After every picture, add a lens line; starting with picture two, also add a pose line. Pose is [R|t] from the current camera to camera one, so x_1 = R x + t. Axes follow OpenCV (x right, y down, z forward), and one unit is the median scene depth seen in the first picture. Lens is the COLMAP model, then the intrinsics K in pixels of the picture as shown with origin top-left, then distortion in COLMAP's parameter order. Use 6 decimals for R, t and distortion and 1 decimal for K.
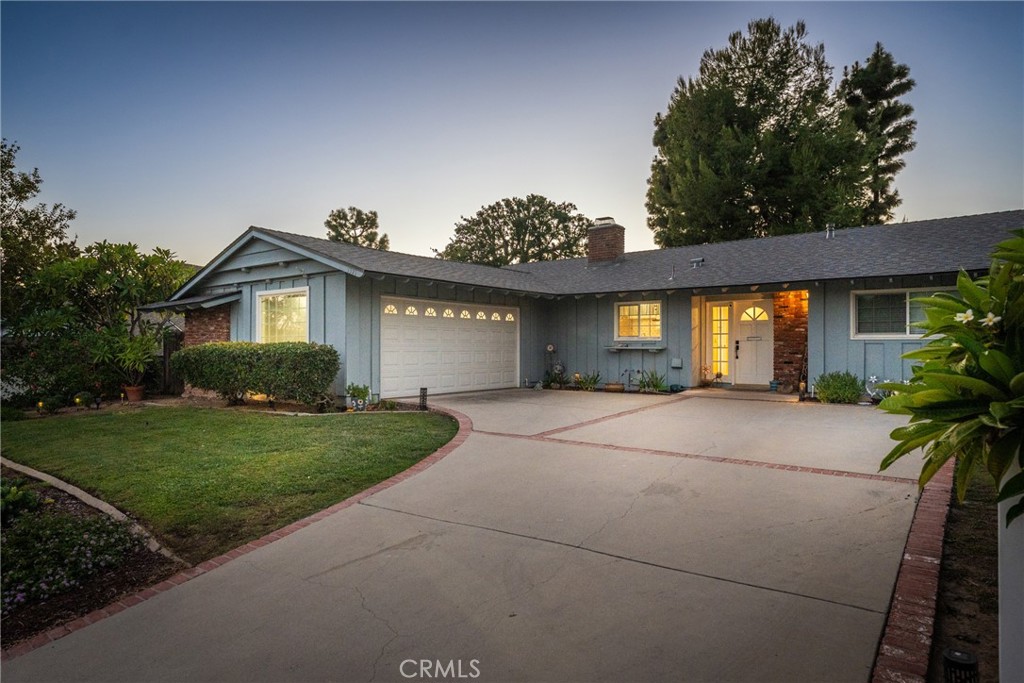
lens RADIAL K [[590.0, 0, 512.0], [0, 590.0, 341.5], [0, 0, 1]] dist [-0.003427, -0.000910]
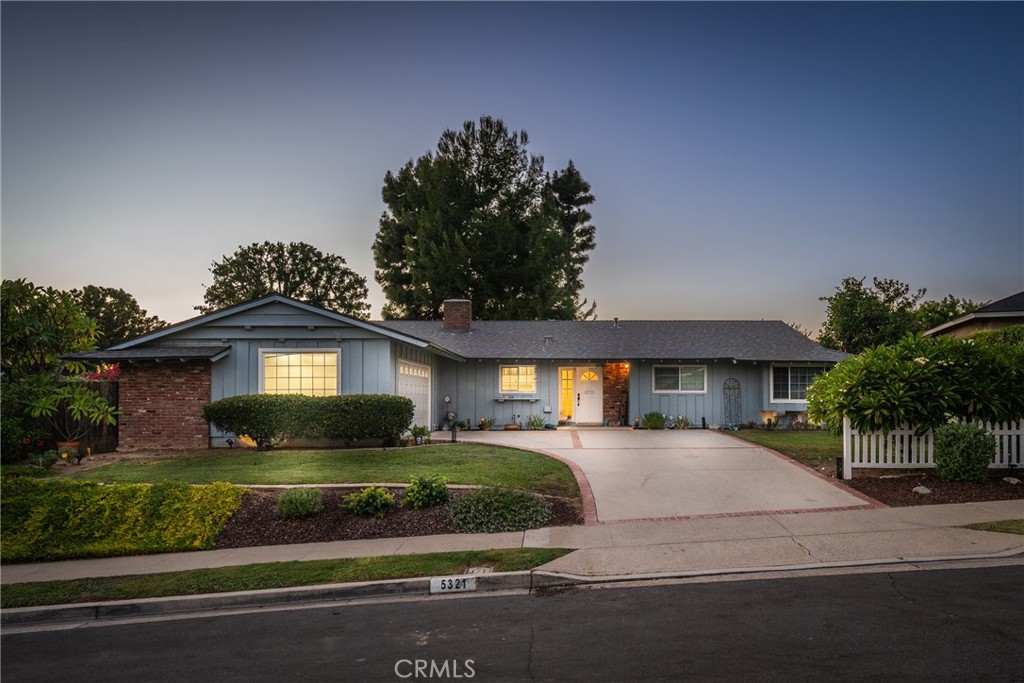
lens RADIAL K [[676.1, 0, 570.3], [0, 676.1, 377.5], [0, 0, 1]] dist [-0.002677, -0.000358]
pose [[0.775750, 0.016645, 0.630820, -0.695095], [-0.001950, 0.999711, -0.023980, -0.000993], [-0.631037, 0.017372, 0.775558, -0.307012]]
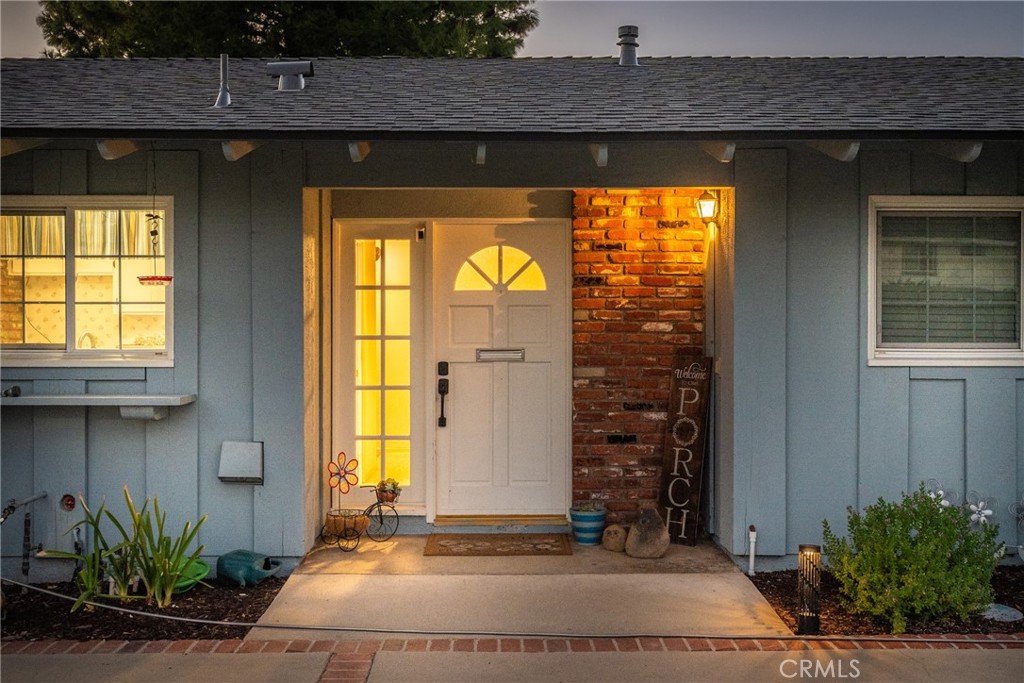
lens RADIAL K [[1005.0, 0, 501.8], [0, 1005.0, 339.7], [0, 0, 1]] dist [0.003563, 0.005669]
pose [[0.787715, -0.005689, 0.616014, 0.106101], [-0.002411, 0.999921, 0.012317, -0.017500], [-0.616036, -0.011188, 0.787639, 0.587790]]
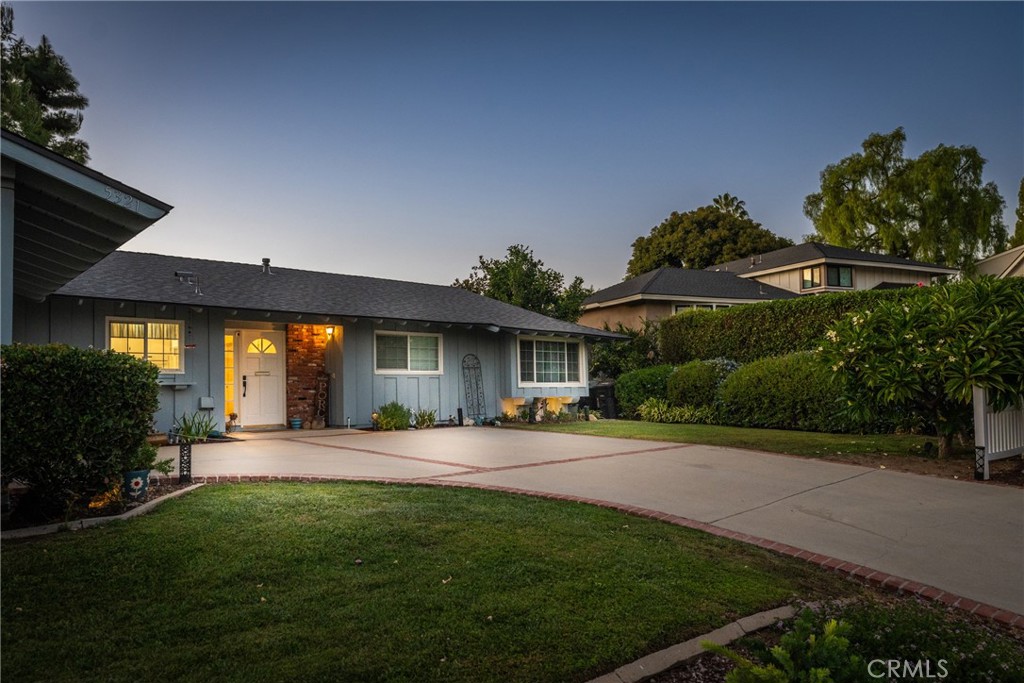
lens RADIAL K [[696.1, 0, 512.0], [0, 696.1, 341.5], [0, 0, 1]] dist [0.003414, 0.005069]
pose [[0.160041, 0.066482, 0.984869, -0.544677], [0.014949, 0.997452, -0.069761, 0.024661], [-0.986997, 0.025887, 0.158639, 0.437649]]
